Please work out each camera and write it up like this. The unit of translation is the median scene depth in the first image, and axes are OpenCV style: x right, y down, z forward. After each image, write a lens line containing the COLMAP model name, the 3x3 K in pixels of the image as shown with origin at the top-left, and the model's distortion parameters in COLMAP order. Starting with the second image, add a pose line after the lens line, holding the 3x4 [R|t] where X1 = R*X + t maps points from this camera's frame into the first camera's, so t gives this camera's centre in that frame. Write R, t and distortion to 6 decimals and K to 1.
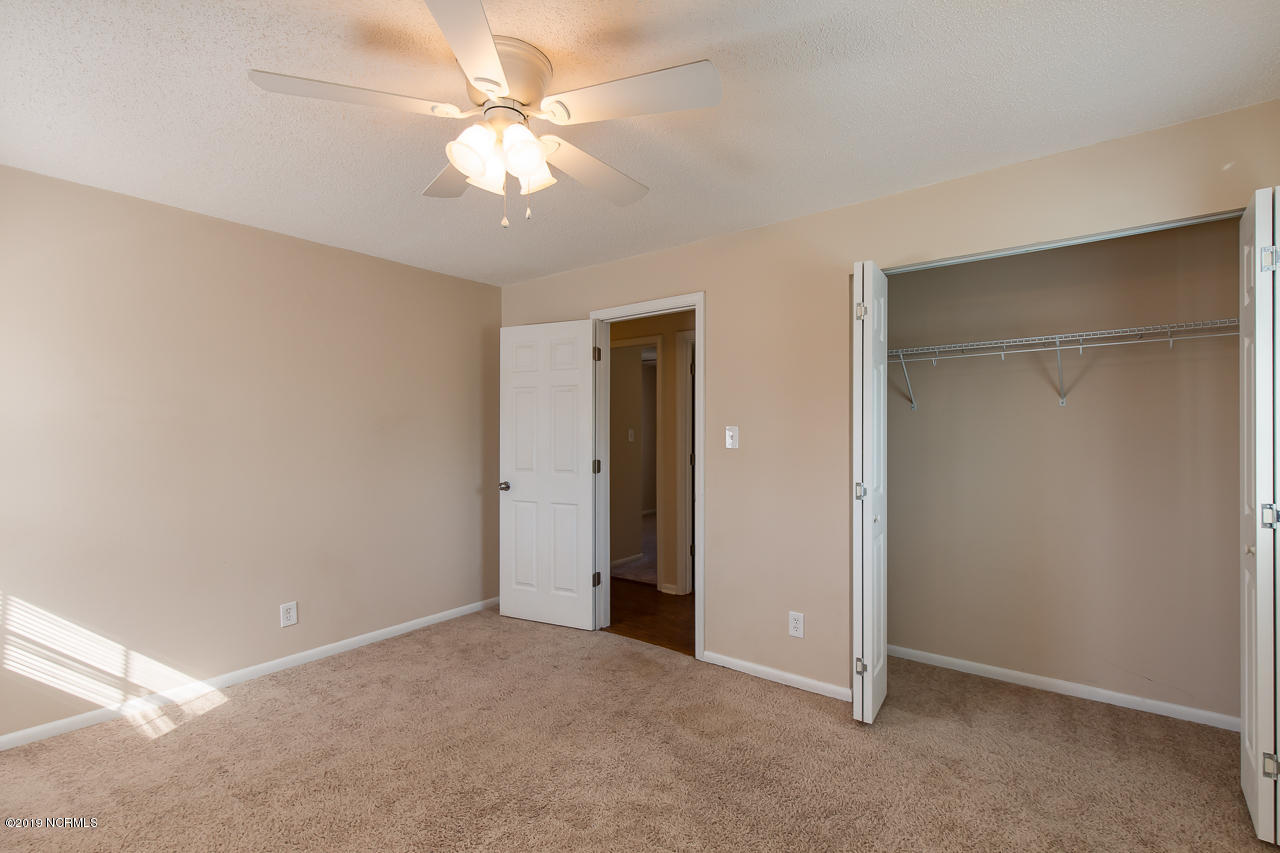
lens RADIAL K [[582.5, 0, 646.8], [0, 582.5, 426.5], [0, 0, 1]] dist [0.009409, -0.001103]
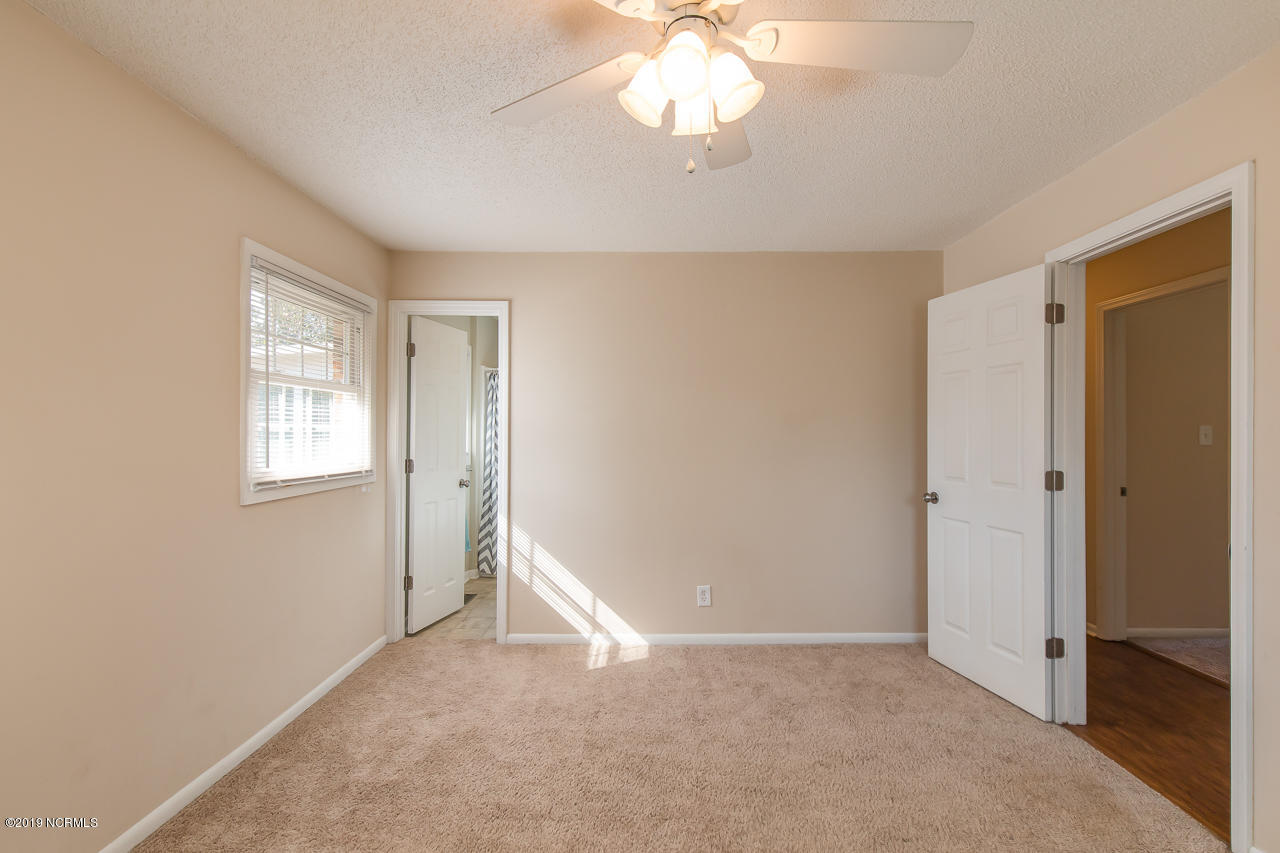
lens RADIAL K [[582.5, 0, 646.8], [0, 582.5, 426.5], [0, 0, 1]] dist [0.009409, -0.001103]
pose [[0.610087, -0.004436, -0.792322, 0.190342], [0.008605, 0.999962, 0.001028, 0.001312], [0.792288, -0.007445, 0.610102, 0.249247]]
